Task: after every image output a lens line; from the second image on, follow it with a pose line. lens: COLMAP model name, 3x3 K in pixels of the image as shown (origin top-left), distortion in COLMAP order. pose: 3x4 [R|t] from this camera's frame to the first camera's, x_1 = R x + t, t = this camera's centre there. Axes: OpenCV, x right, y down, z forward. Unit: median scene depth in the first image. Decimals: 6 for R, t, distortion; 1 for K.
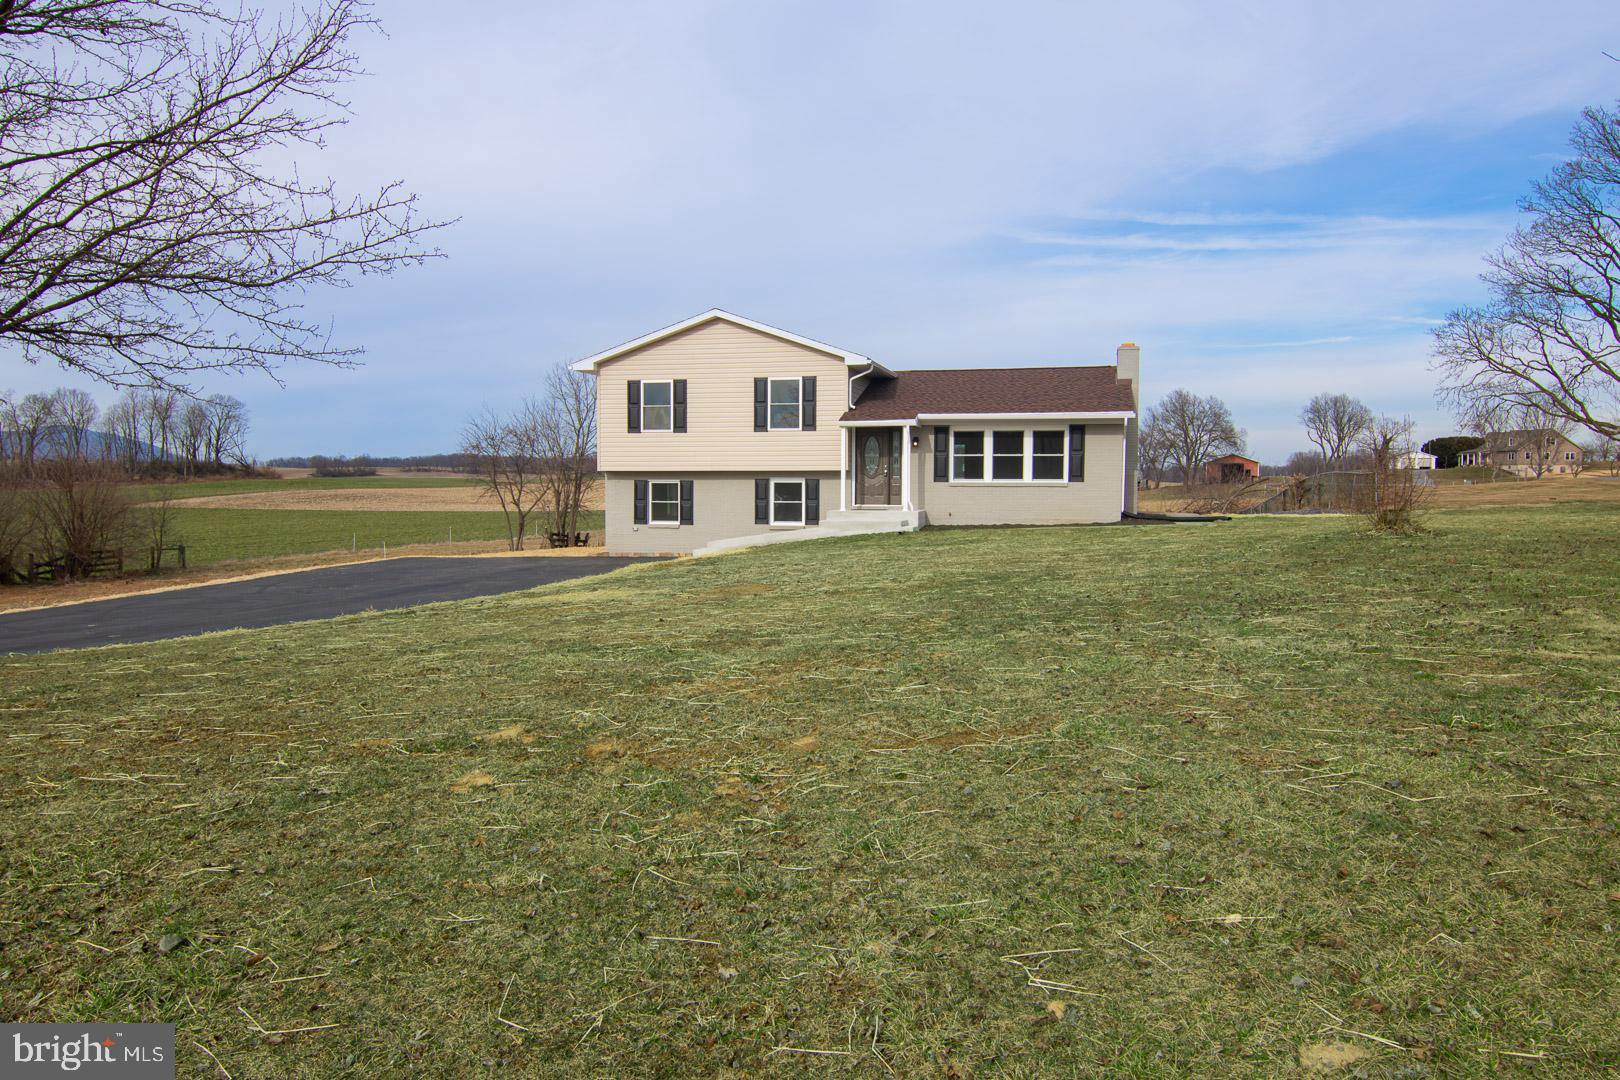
lens RADIAL K [[1175.5, 0, 807.4], [0, 1175.5, 543.0], [0, 0, 1]] dist [-0.000770, -0.005722]
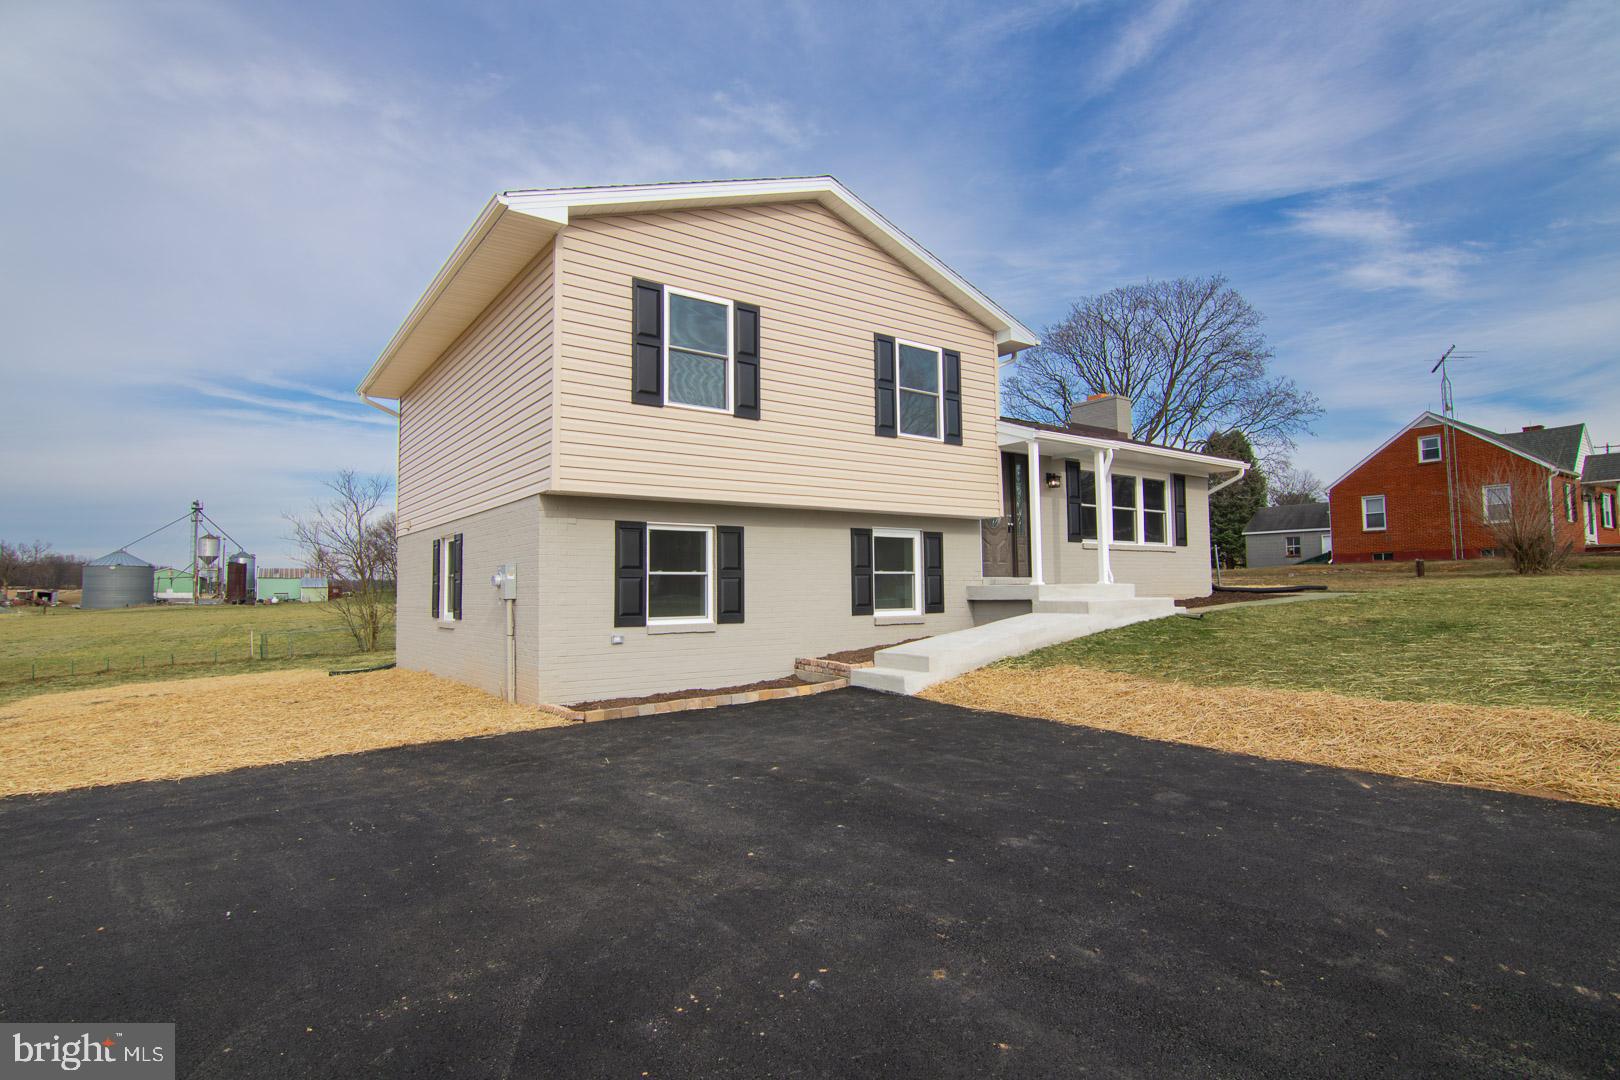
lens RADIAL K [[829.1, 0, 806.2], [0, 829.1, 540.1], [0, 0, 1]] dist [-0.002136, -0.011924]
pose [[0.647227, 0.037076, 0.761395, -0.342578], [0.049814, 0.994625, -0.090777, -0.017487], [-0.760668, 0.096681, 0.641901, 0.799236]]
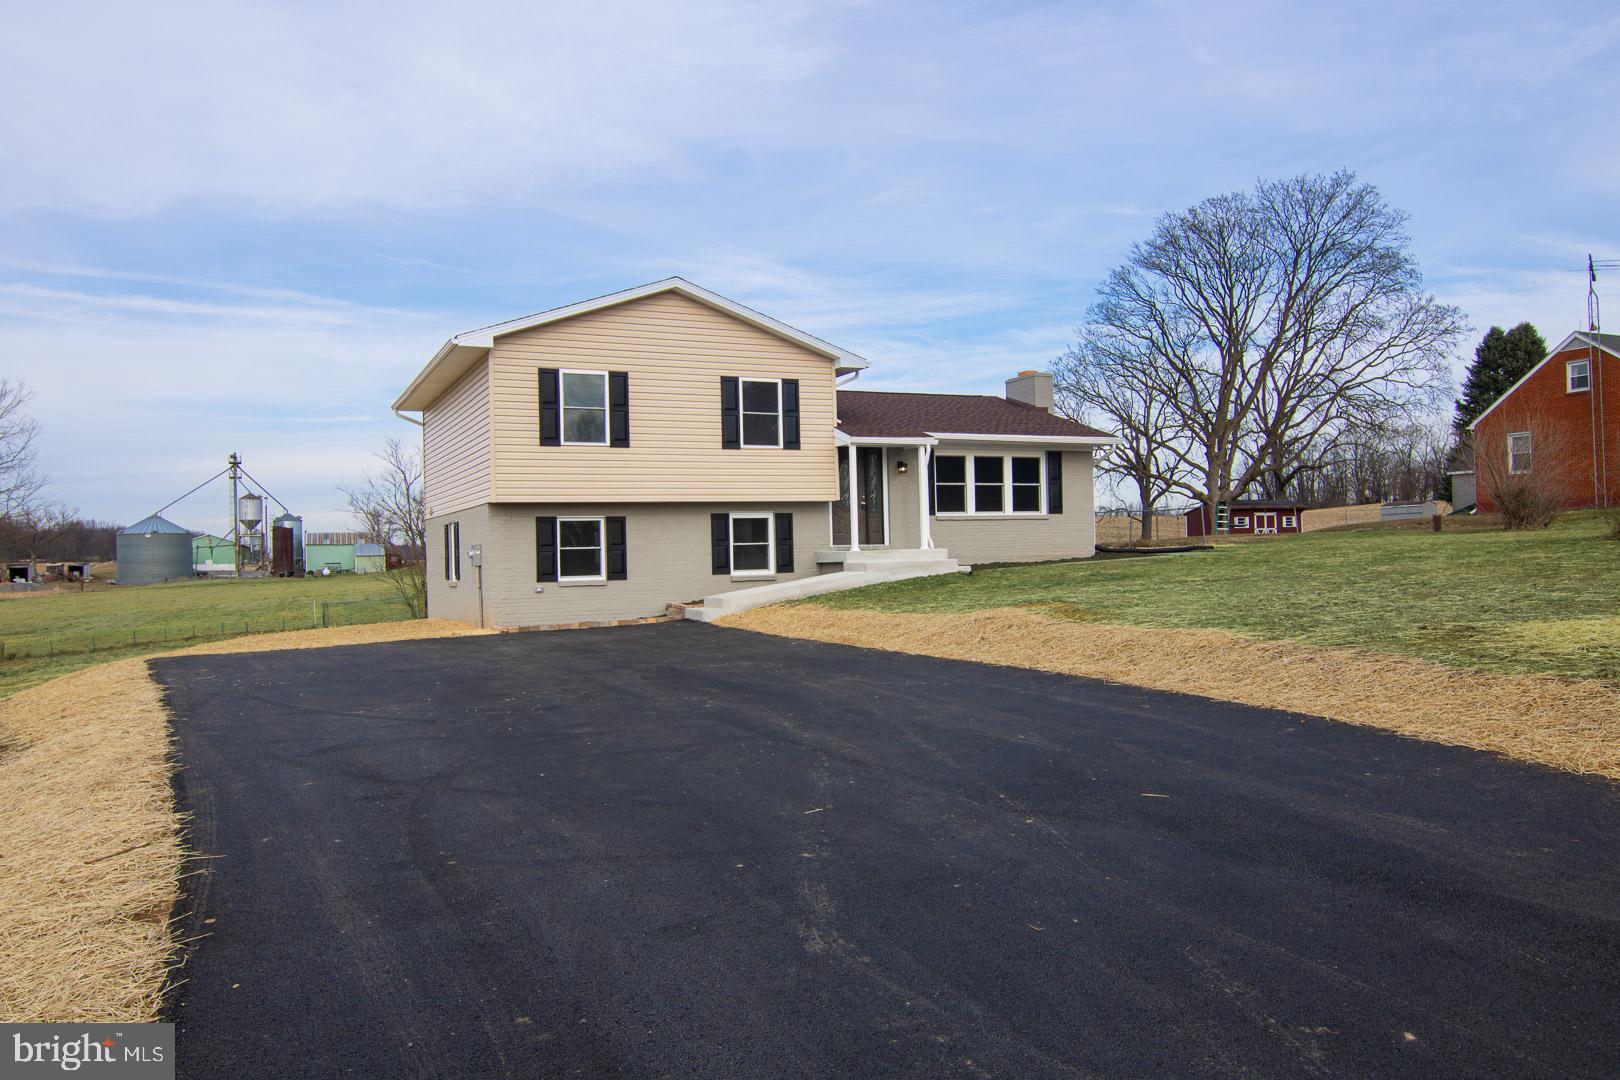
lens RADIAL K [[1175.5, 0, 807.4], [0, 1175.5, 543.0], [0, 0, 1]] dist [-0.000770, -0.005722]
pose [[0.772801, -0.014533, 0.634482, -0.476649], [0.057304, 0.997252, -0.046954, 0.002046], [-0.632056, 0.072644, 0.771510, 0.403167]]
